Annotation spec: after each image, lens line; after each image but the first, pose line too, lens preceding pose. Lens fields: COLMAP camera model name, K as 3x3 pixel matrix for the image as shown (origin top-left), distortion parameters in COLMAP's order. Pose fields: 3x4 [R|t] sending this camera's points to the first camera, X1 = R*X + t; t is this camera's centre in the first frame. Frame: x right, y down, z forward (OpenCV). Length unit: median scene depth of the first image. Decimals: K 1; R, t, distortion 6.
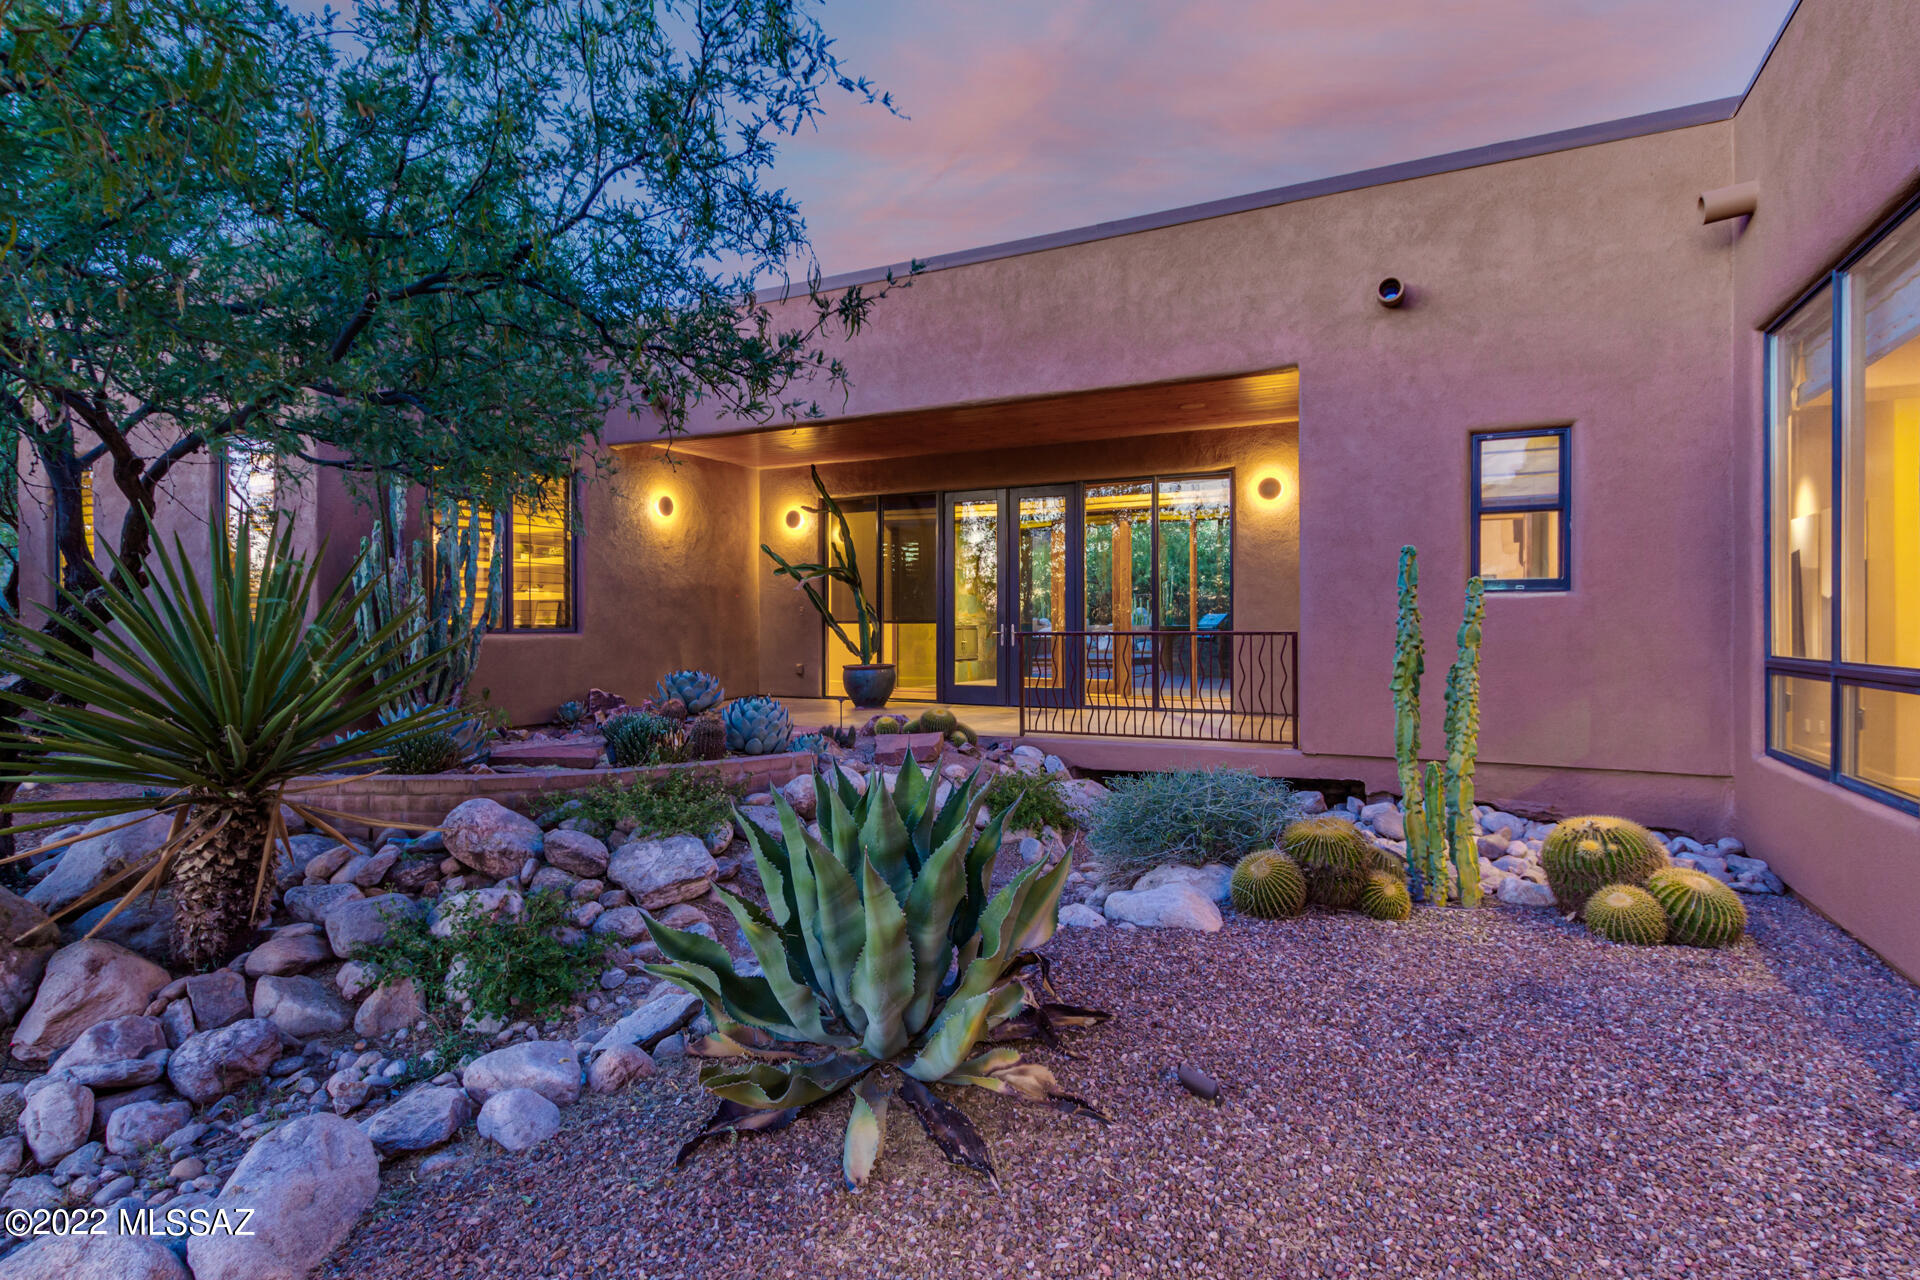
lens RADIAL K [[956.7, 0, 961.7], [0, 956.7, 626.7], [0, 0, 1]] dist [0.014743, 0.000315]
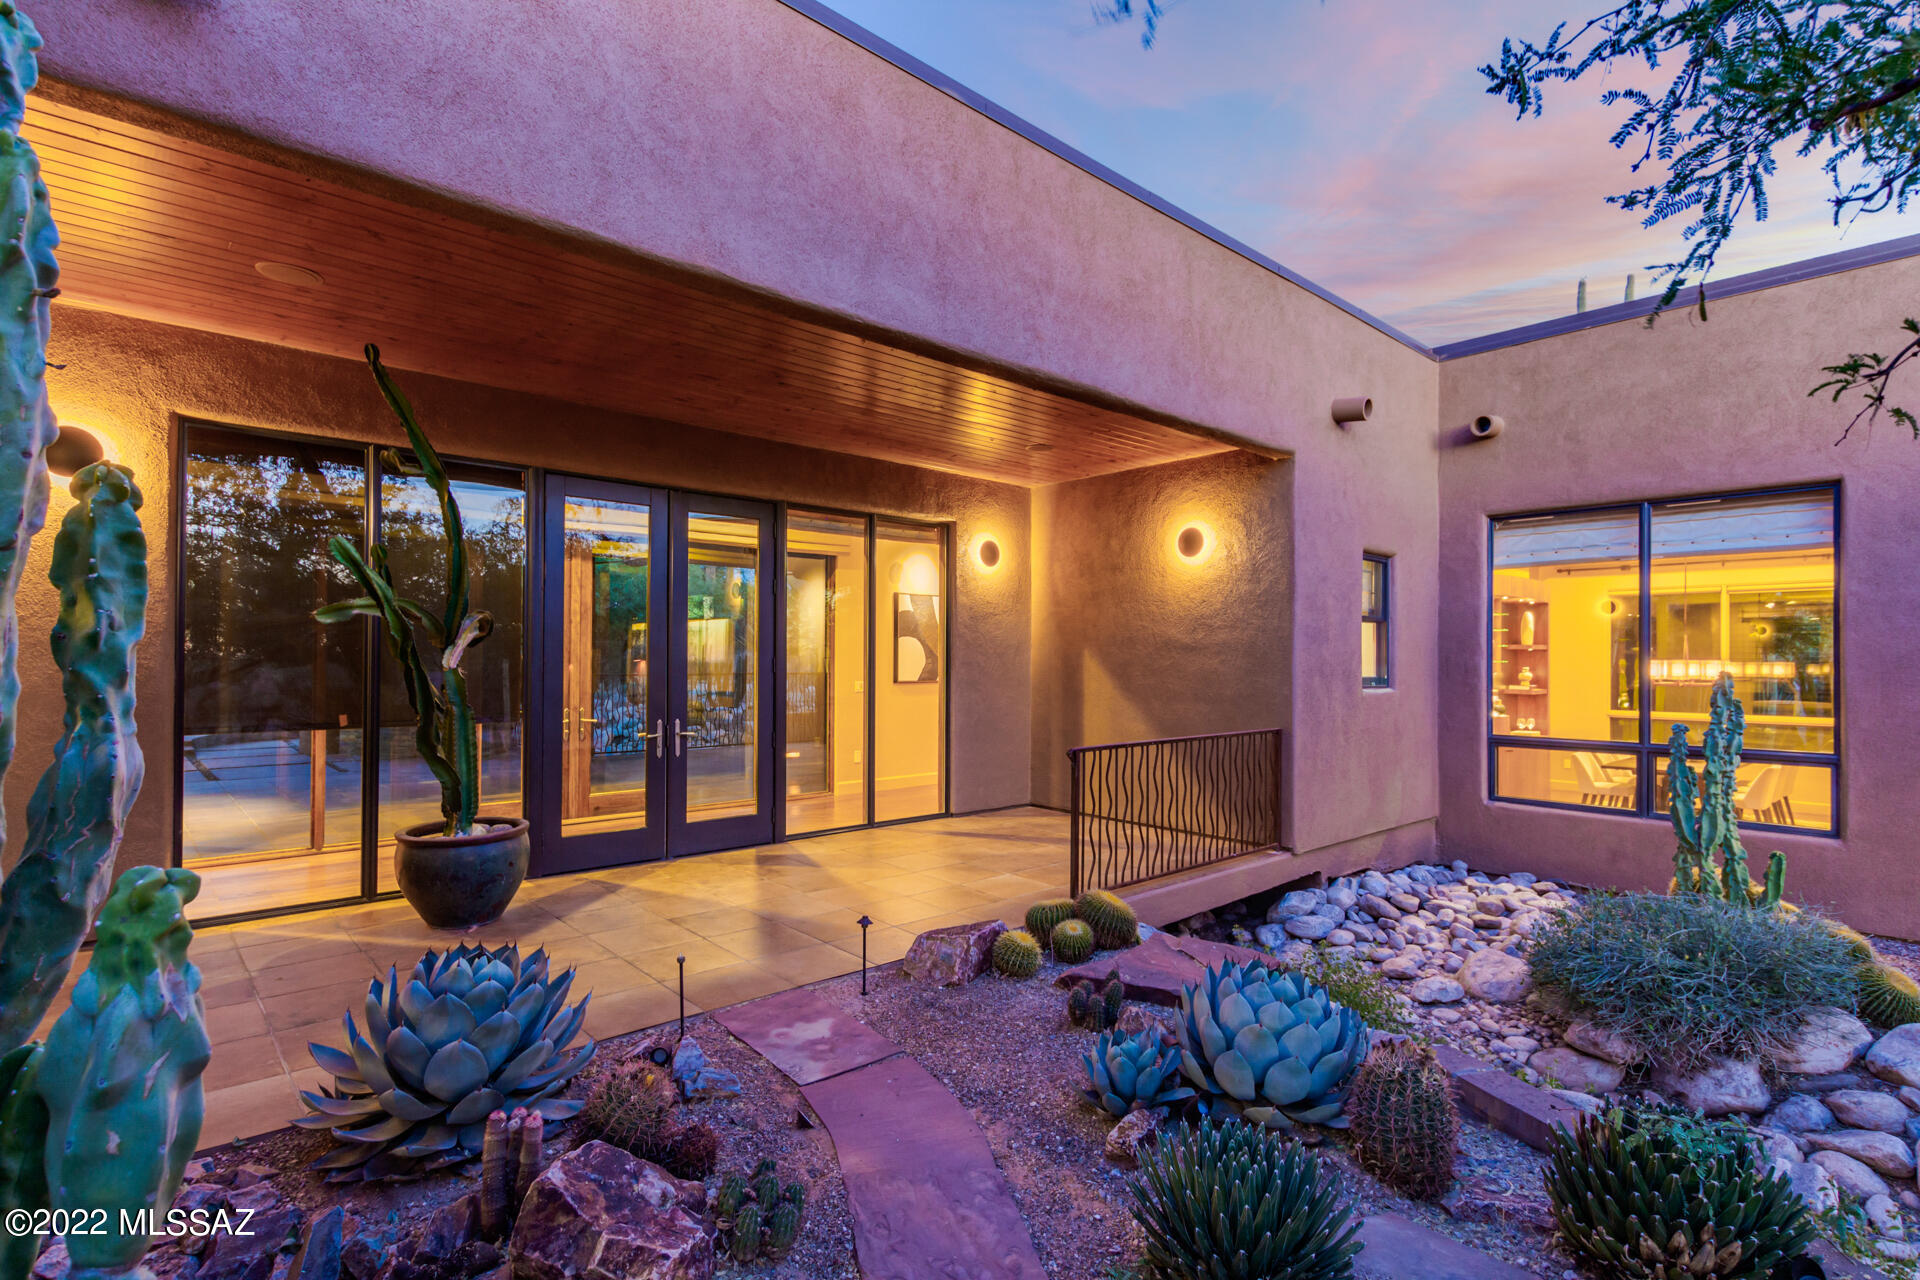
lens RADIAL K [[938.0, 0, 956.0], [0, 938.0, 657.2], [0, 0, 1]] dist [0.013886, -0.000209]
pose [[0.368592, 0.009262, 0.929545, -0.564958], [-0.000956, 0.999954, -0.009584, -0.049451], [-0.929591, 0.002644, 0.368584, 0.835325]]
